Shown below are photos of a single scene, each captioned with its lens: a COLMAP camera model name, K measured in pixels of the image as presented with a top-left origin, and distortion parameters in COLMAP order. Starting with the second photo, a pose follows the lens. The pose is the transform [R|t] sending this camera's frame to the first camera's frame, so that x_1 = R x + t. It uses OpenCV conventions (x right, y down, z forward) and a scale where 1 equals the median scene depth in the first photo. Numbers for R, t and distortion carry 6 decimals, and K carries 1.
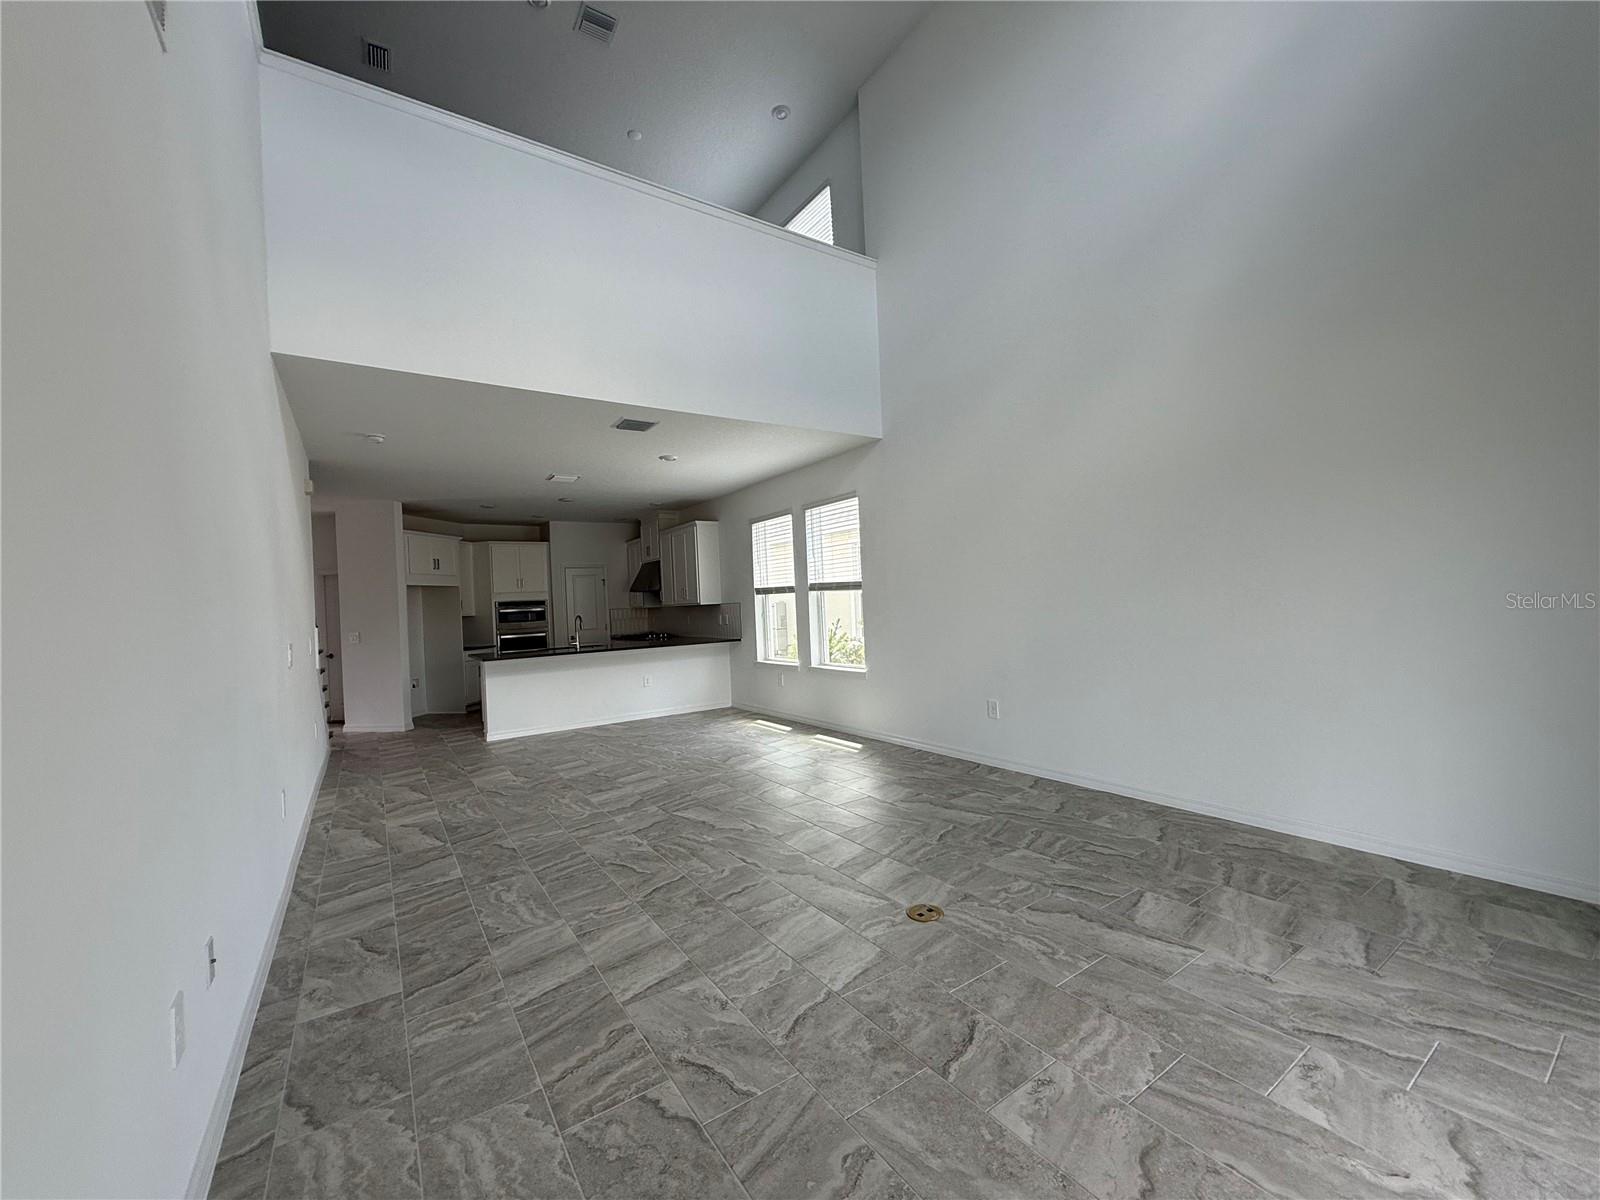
lens RADIAL K [[636.2, 0, 794.9], [0, 636.2, 600.7], [0, 0, 1]] dist [0.001507, 0.000154]
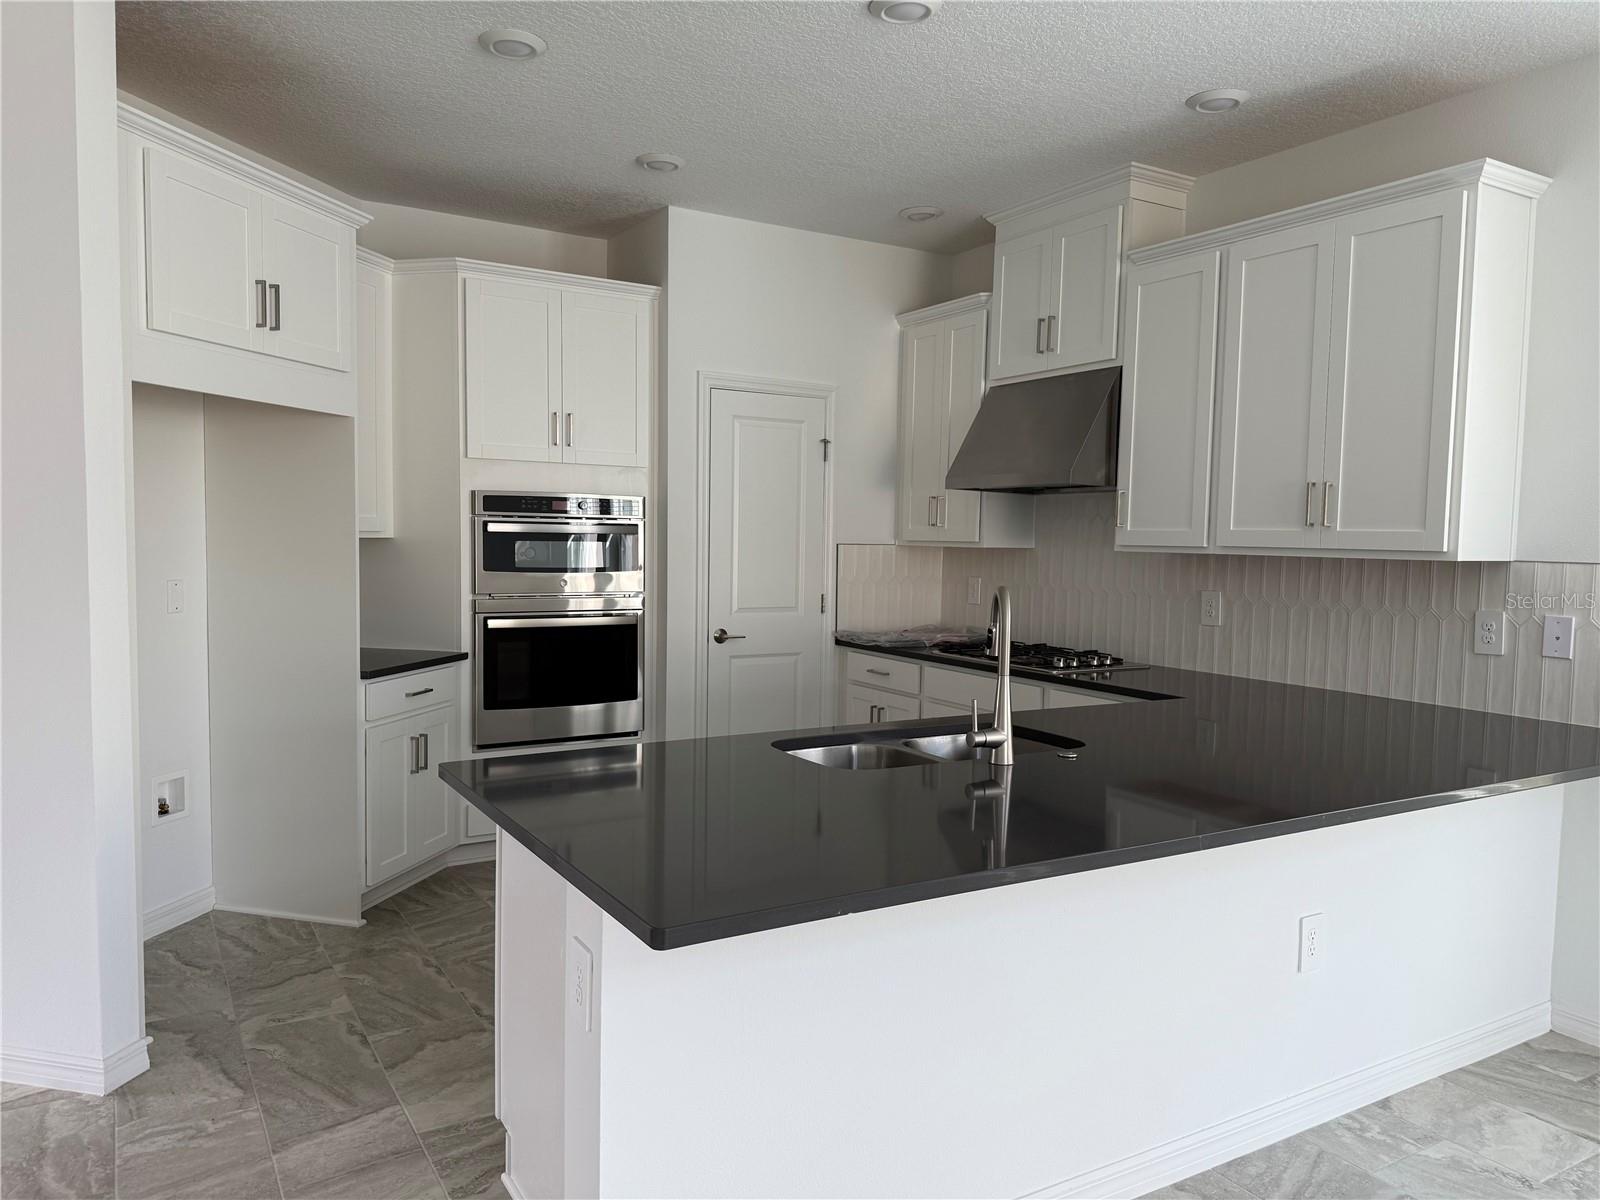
lens RADIAL K [[1130.5, 0, 800.0], [0, 1130.5, 600.0], [0, 0, 1]] dist [0.123843, -0.211938]
pose [[0.996163, 0.069242, -0.053528, -0.314557], [-0.065795, 0.995800, 0.063673, 0.008311], [0.057712, -0.059906, 0.996534, 0.543625]]
